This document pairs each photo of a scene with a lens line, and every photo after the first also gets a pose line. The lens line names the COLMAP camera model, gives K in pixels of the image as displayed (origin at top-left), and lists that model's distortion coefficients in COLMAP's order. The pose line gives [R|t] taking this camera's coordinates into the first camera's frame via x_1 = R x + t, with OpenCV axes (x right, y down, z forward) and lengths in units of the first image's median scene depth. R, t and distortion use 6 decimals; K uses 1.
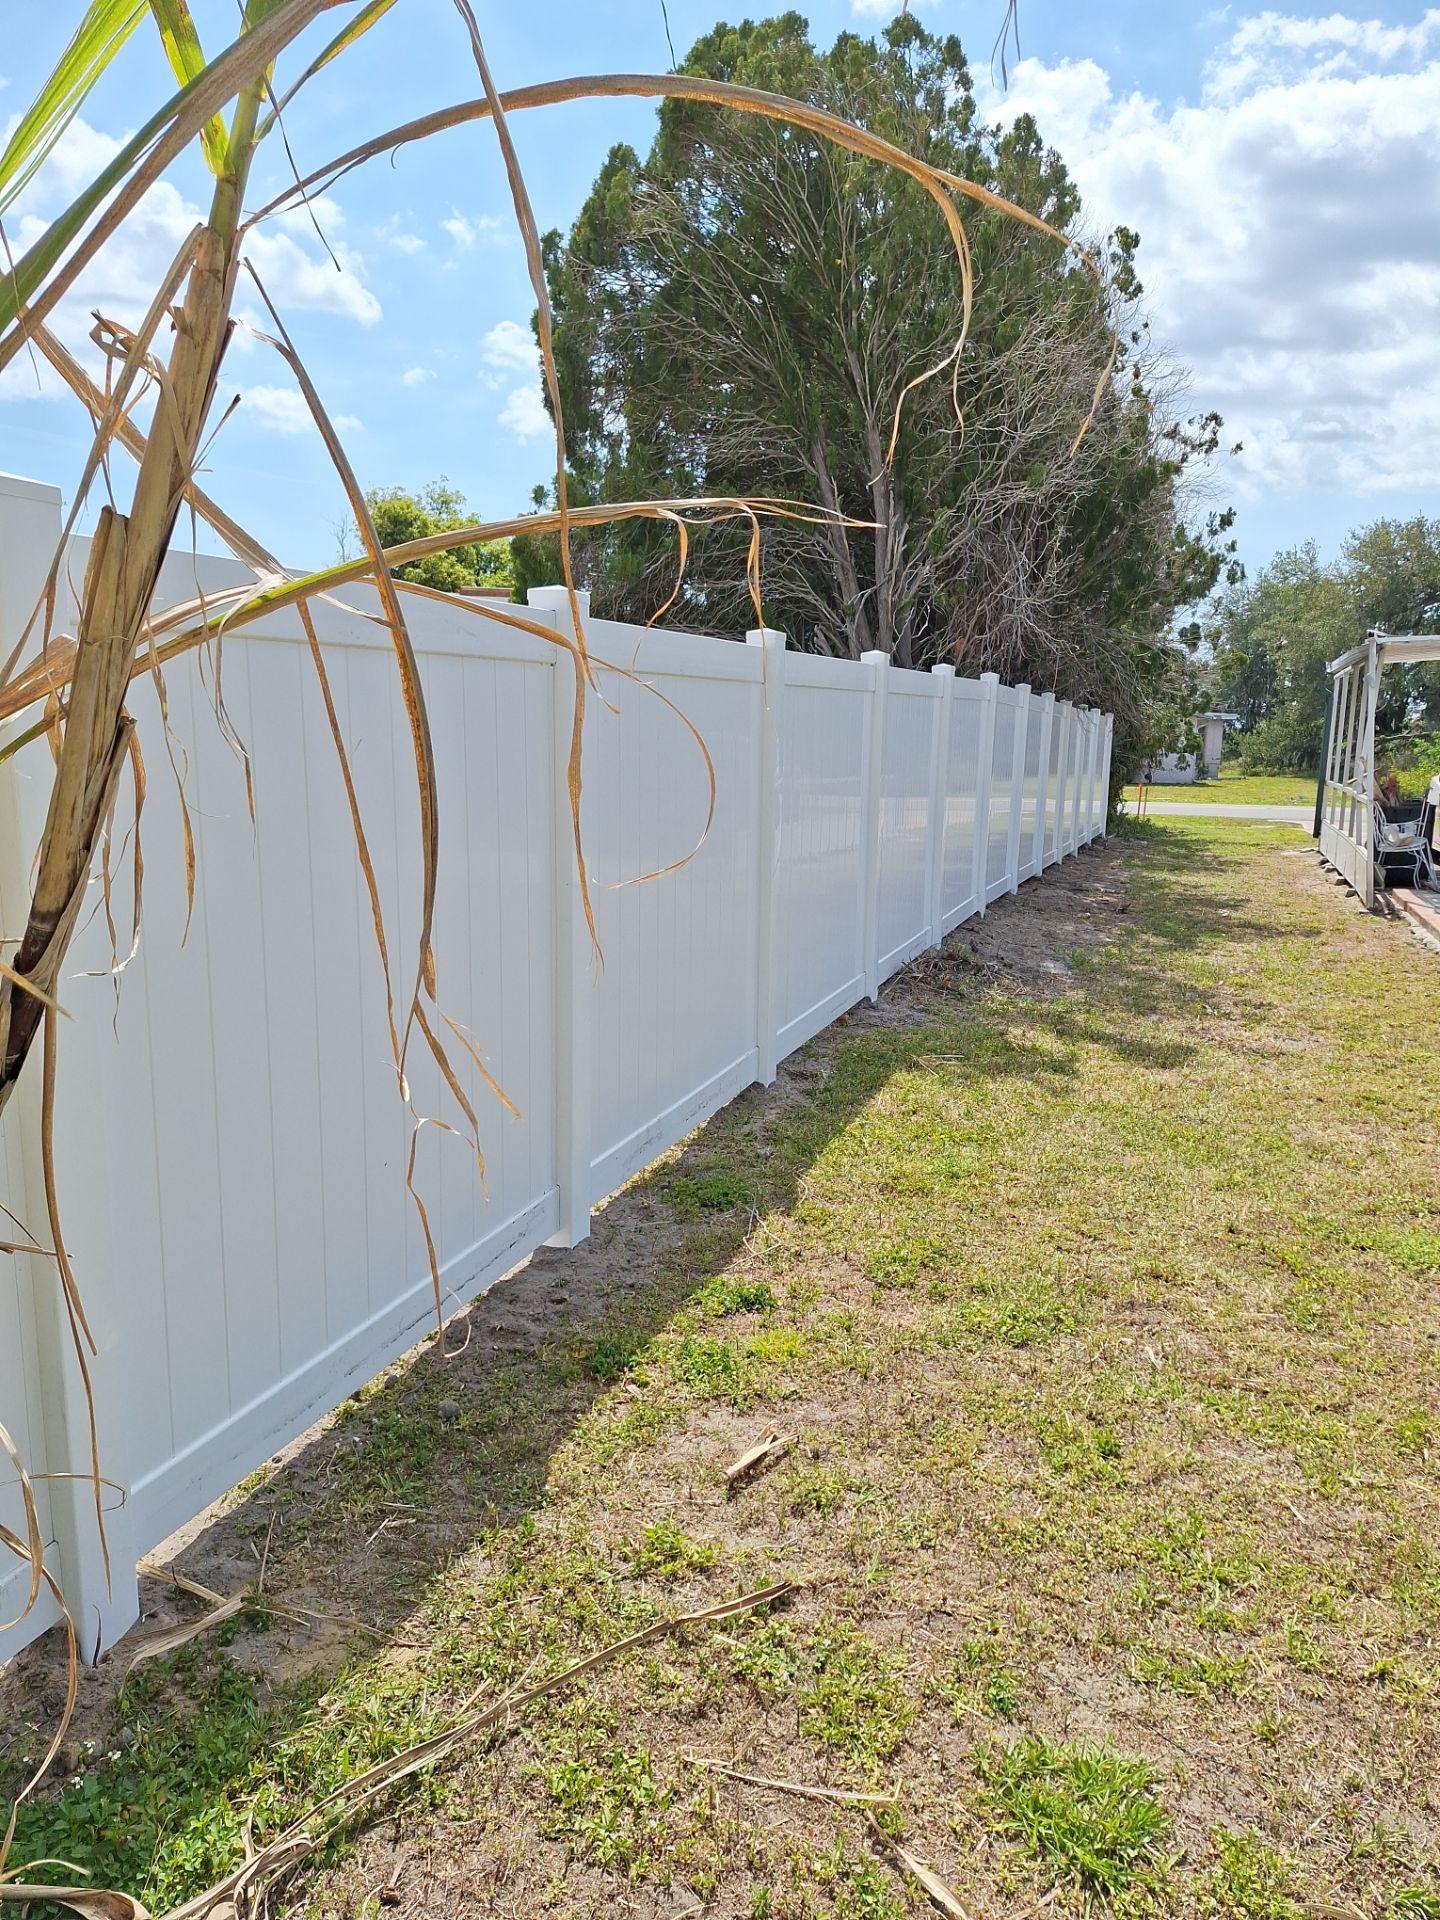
lens RADIAL K [[1280.5, 0, 715.2], [0, 1280.5, 970.6], [0, 0, 1]] dist [0.034985, -0.043495]
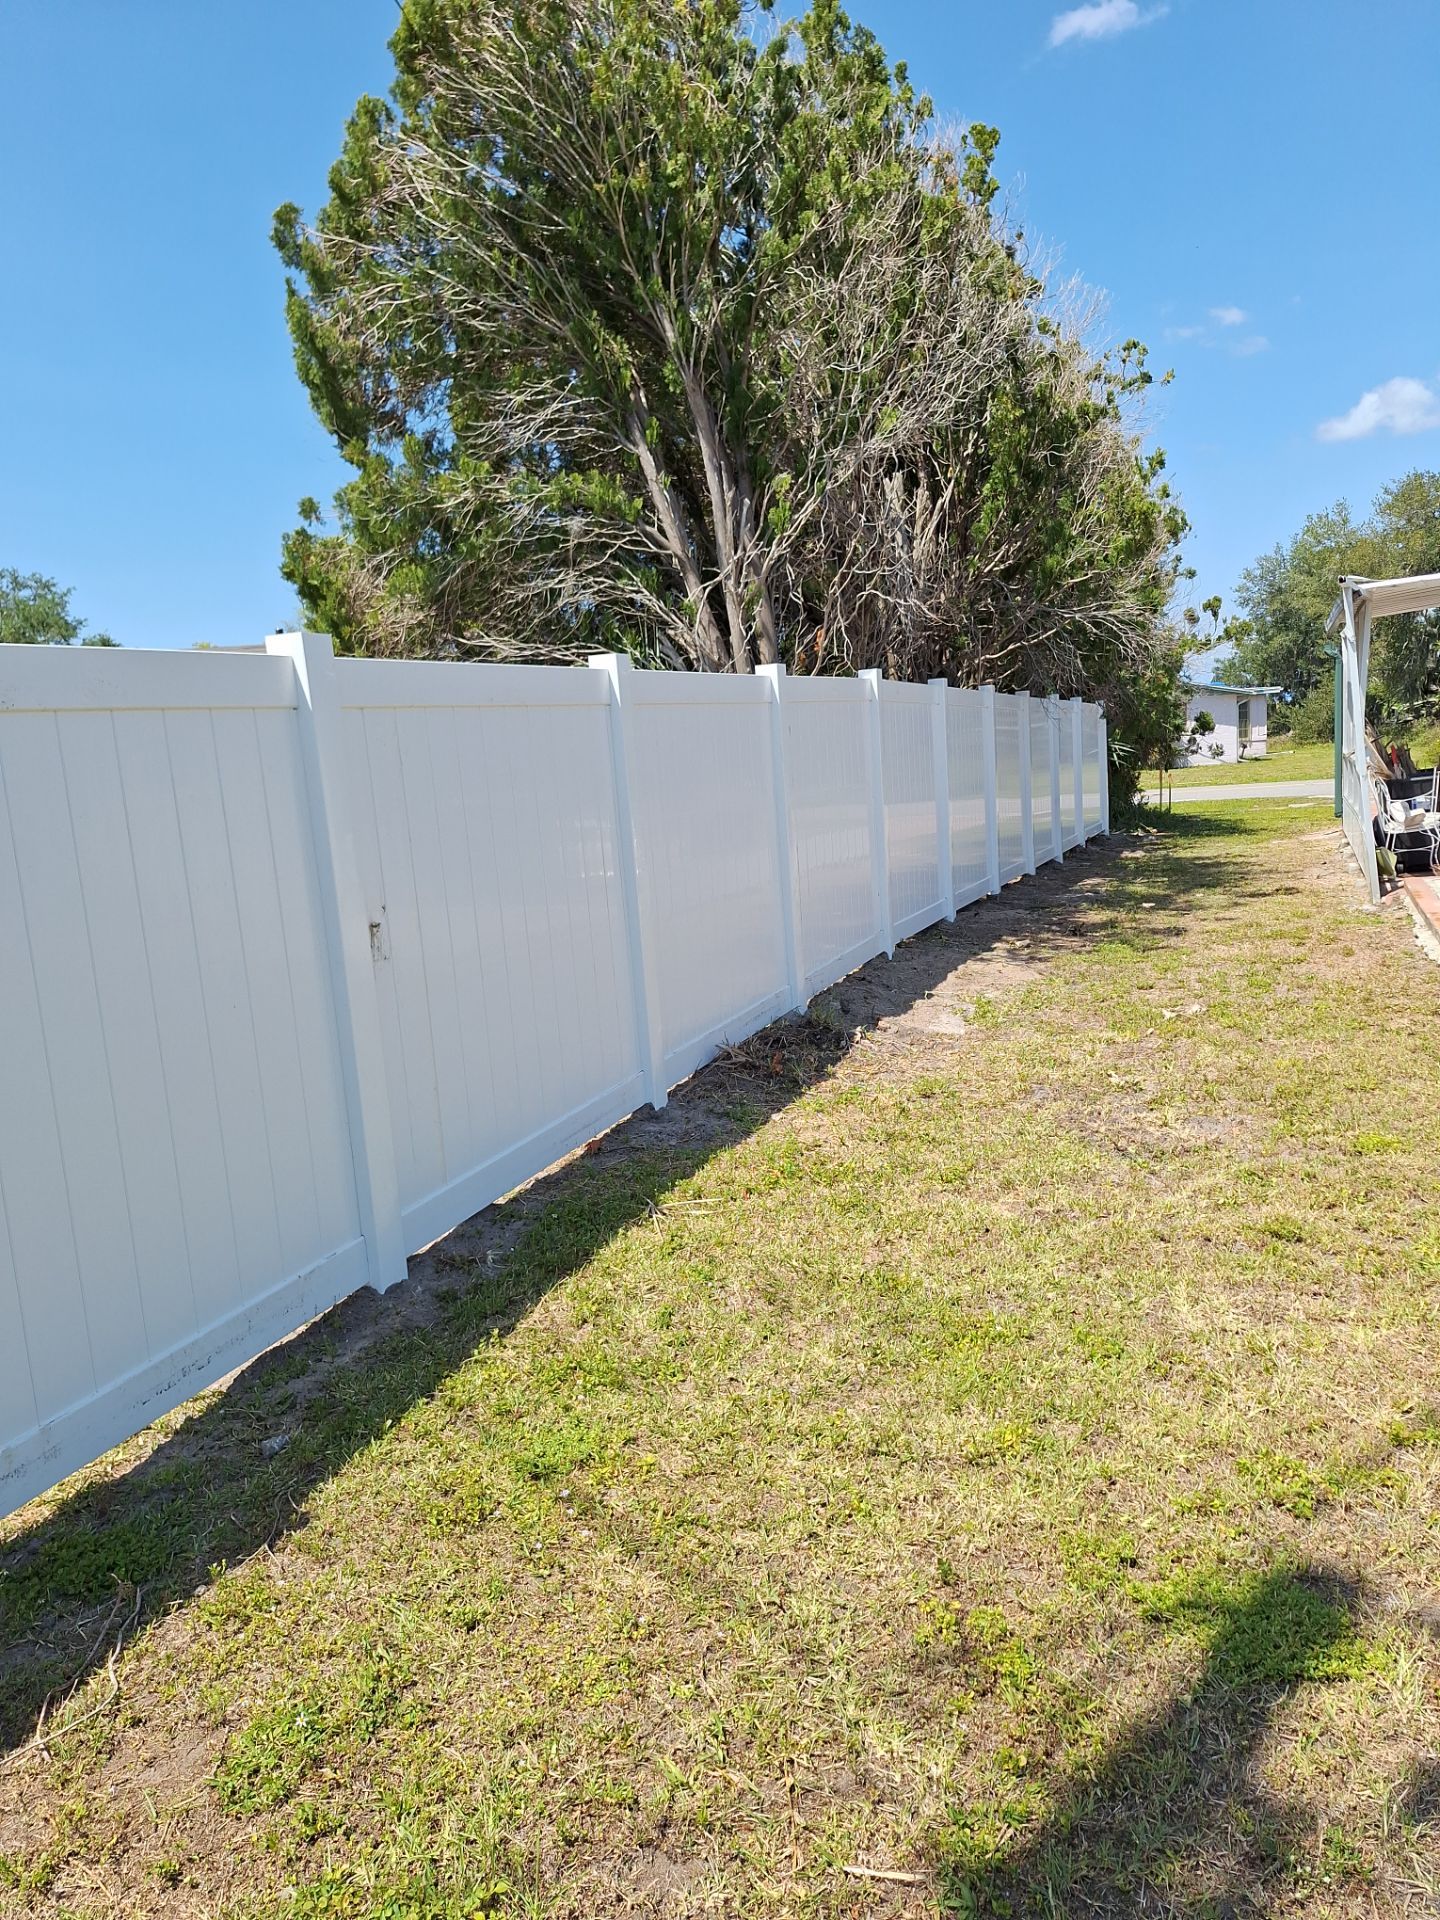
lens RADIAL K [[1280.5, 0, 723.9], [0, 1280.5, 947.6], [0, 0, 1]] dist [0.034985, -0.043495]
pose [[0.995274, -0.084062, -0.048619, 0.120512], [0.082329, 0.995932, -0.036625, -0.023275], [0.051501, 0.032449, 0.998146, 0.142783]]
